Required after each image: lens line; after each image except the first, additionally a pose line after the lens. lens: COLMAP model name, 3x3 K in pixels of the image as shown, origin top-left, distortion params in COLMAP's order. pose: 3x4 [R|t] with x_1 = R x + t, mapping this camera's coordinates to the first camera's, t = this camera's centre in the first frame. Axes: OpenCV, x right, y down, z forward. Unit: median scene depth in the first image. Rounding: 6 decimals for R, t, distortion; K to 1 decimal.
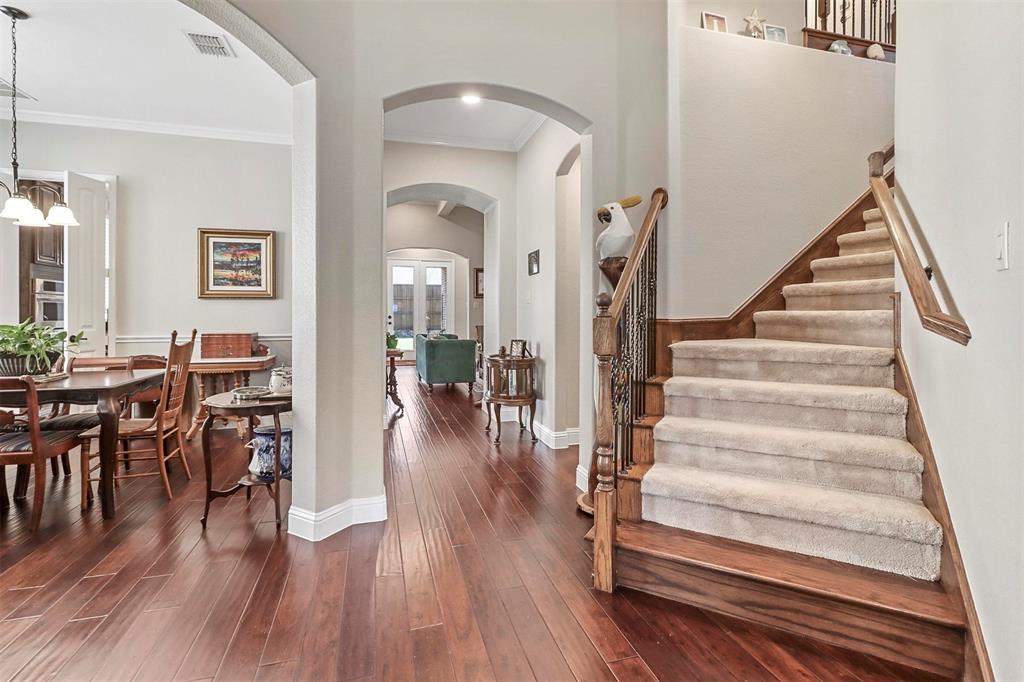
lens RADIAL K [[472.5, 0, 511.7], [0, 472.5, 312.4], [0, 0, 1]] dist [-0.002884, -0.000112]
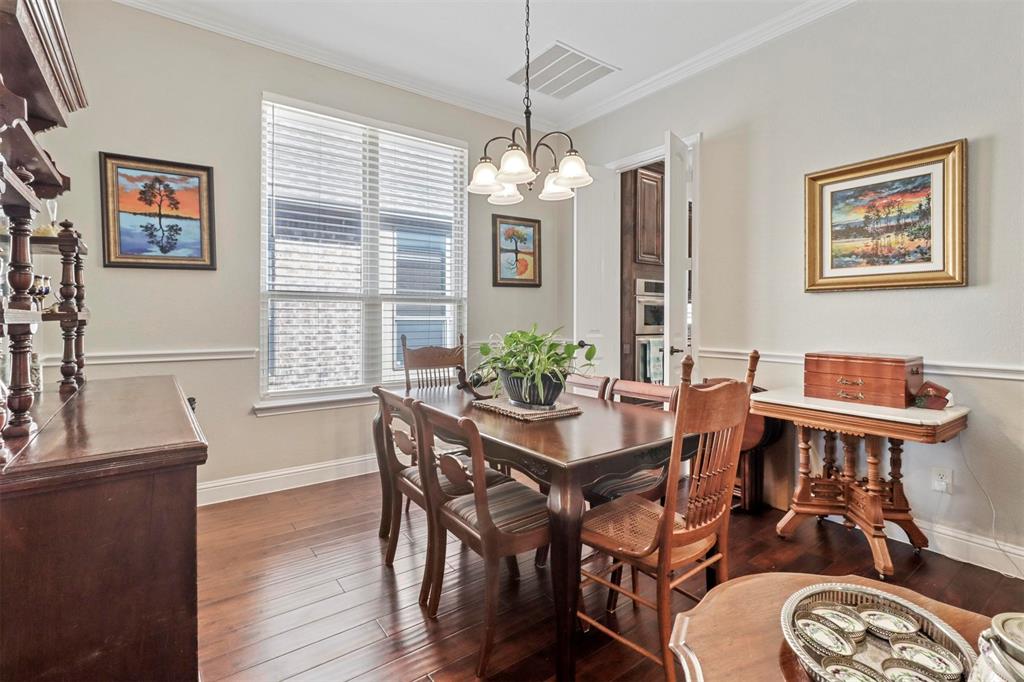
lens RADIAL K [[472.5, 0, 499.0], [0, 472.5, 319.5], [0, 0, 1]] dist [-0.002884, -0.000112]
pose [[0.334575, 0.004665, -0.942357, -0.224830], [0.000872, 0.999986, 0.005260, 0.001487], [0.942369, -0.002581, 0.334566, 0.424091]]
